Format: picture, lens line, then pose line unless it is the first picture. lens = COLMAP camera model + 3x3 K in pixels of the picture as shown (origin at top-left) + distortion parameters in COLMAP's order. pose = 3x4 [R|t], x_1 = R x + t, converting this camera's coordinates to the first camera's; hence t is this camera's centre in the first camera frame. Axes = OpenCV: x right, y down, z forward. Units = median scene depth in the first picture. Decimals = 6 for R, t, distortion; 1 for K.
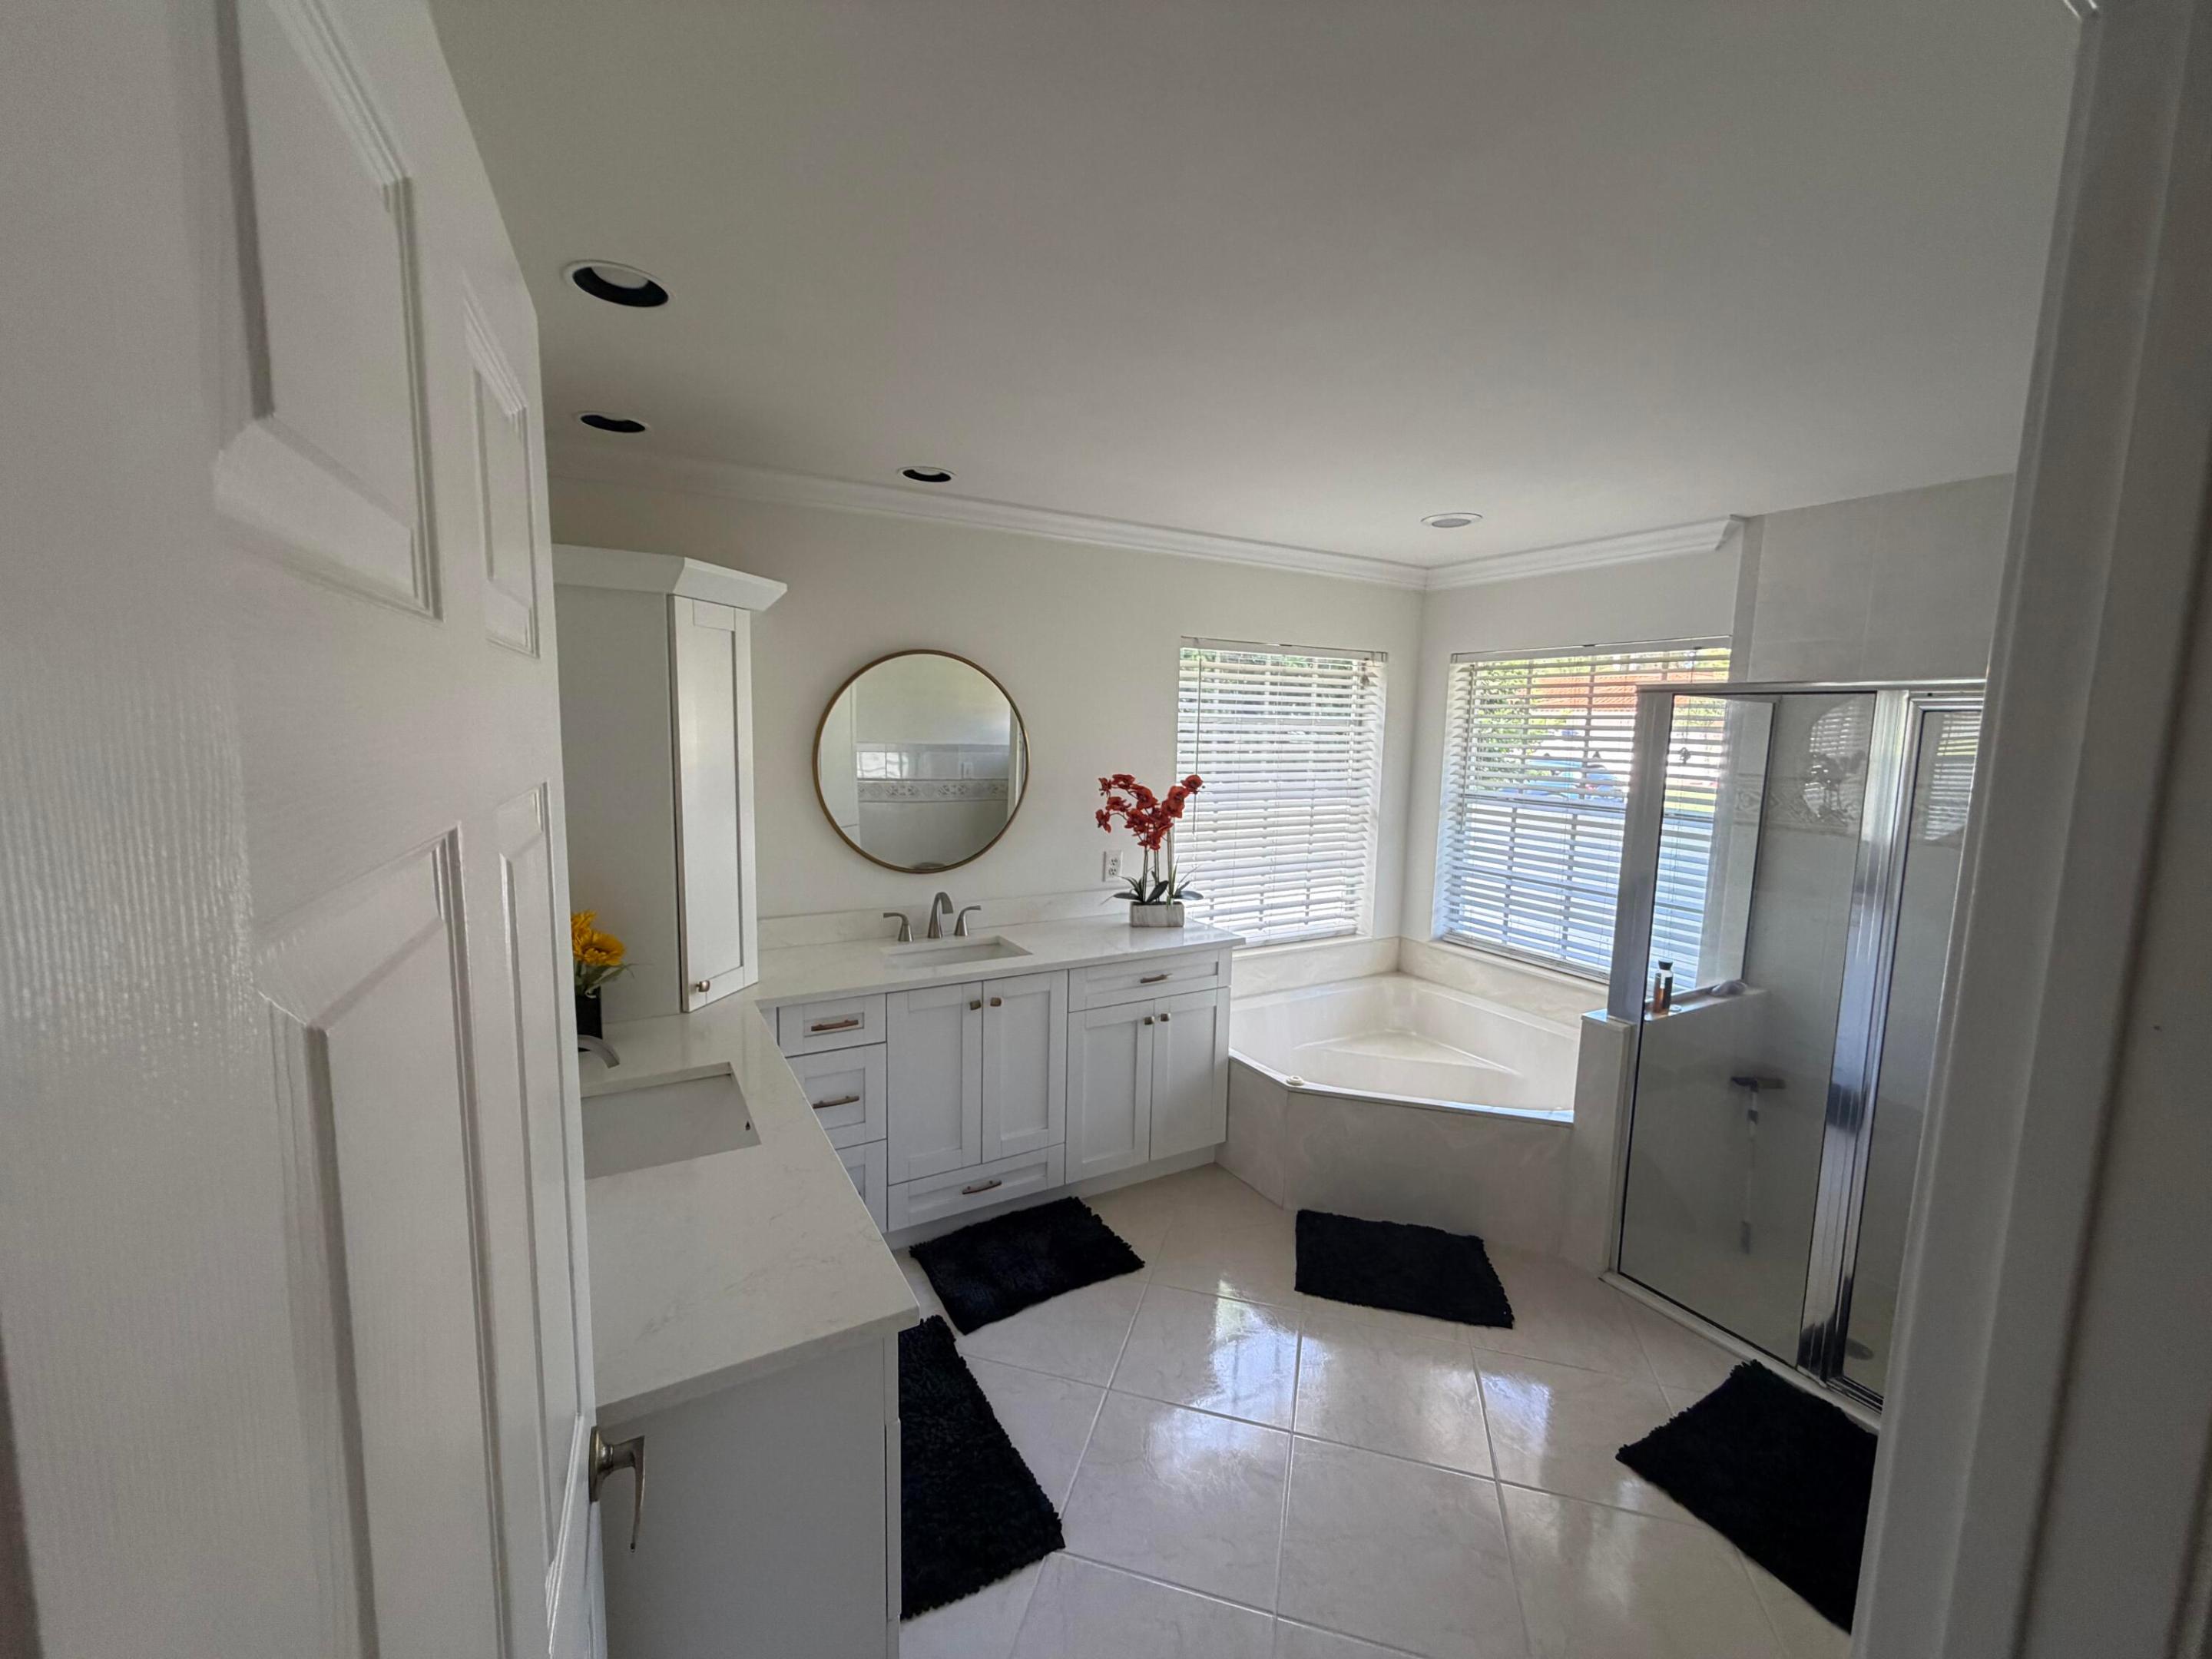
lens RADIAL K [[881.1, 0, 1098.9], [0, 881.1, 828.4], [0, 0, 1]] dist [0.000081, -0.000328]
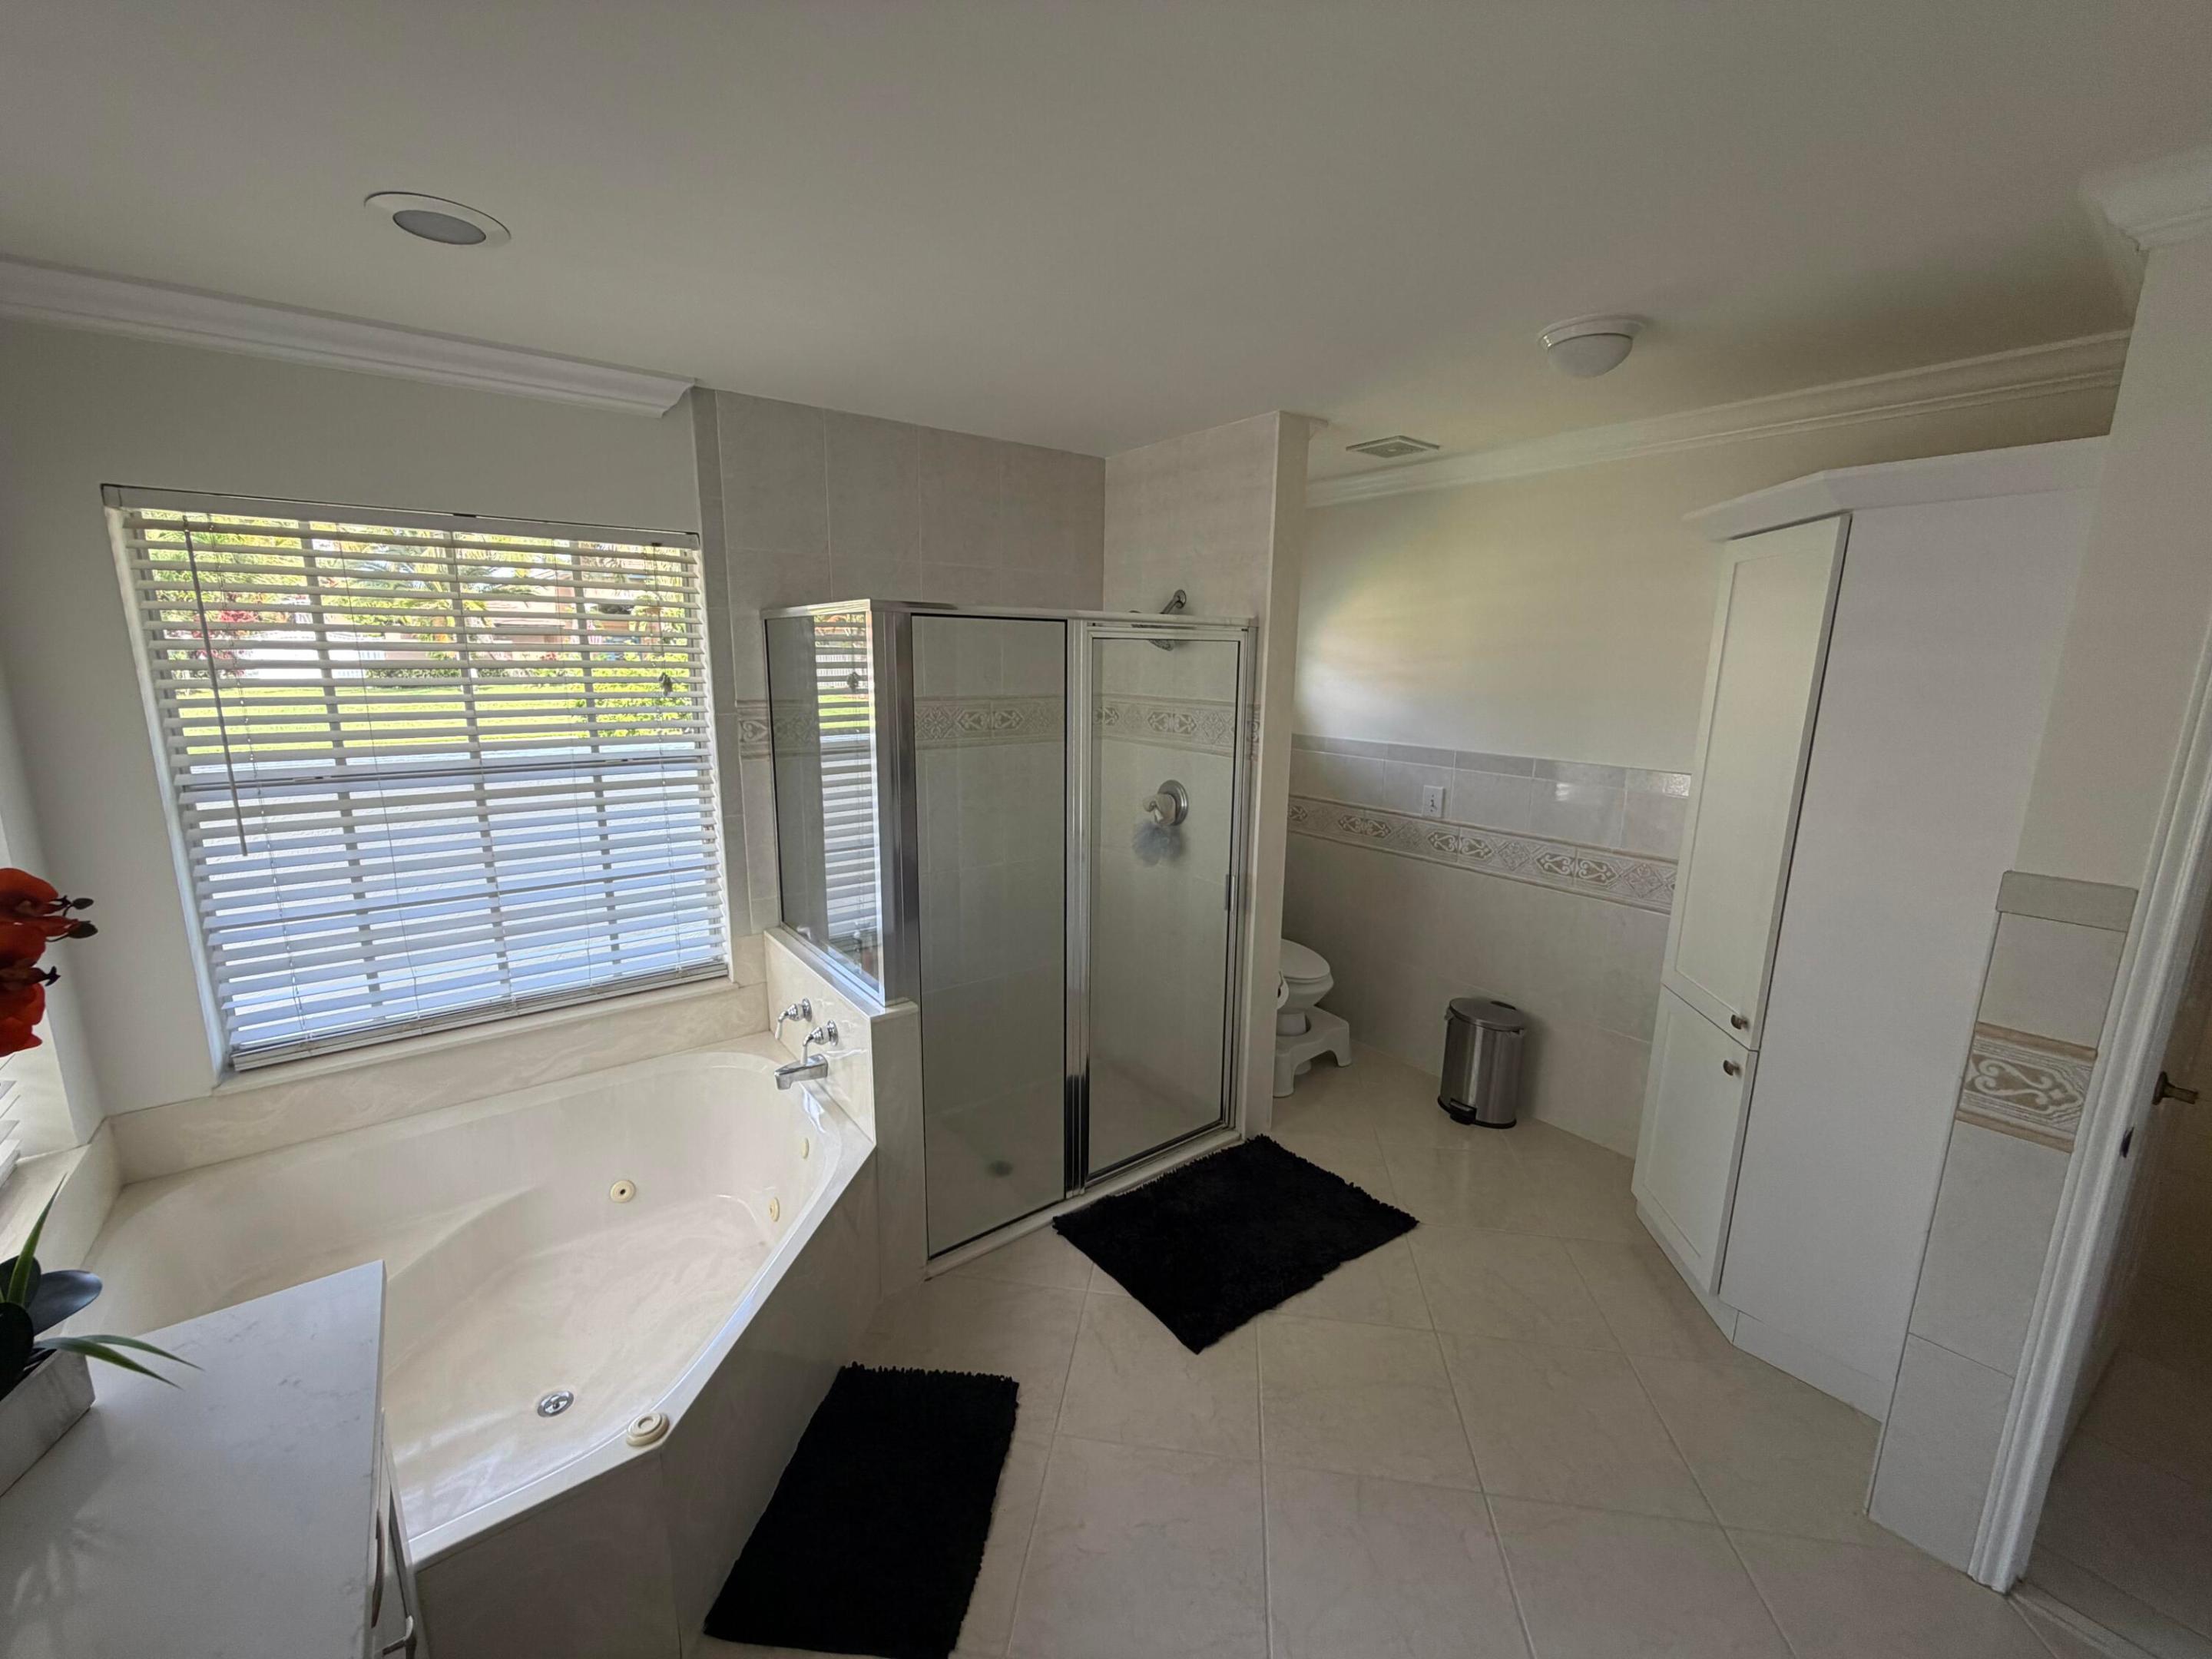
lens RADIAL K [[881.1, 0, 1098.9], [0, 881.1, 828.4], [0, 0, 1]] dist [0.000081, -0.000328]
pose [[-0.136019, -0.212872, 0.967566, -0.170116], [0.103303, 0.968272, 0.227549, -0.089964], [-0.985306, 0.130903, -0.109713, 0.666791]]
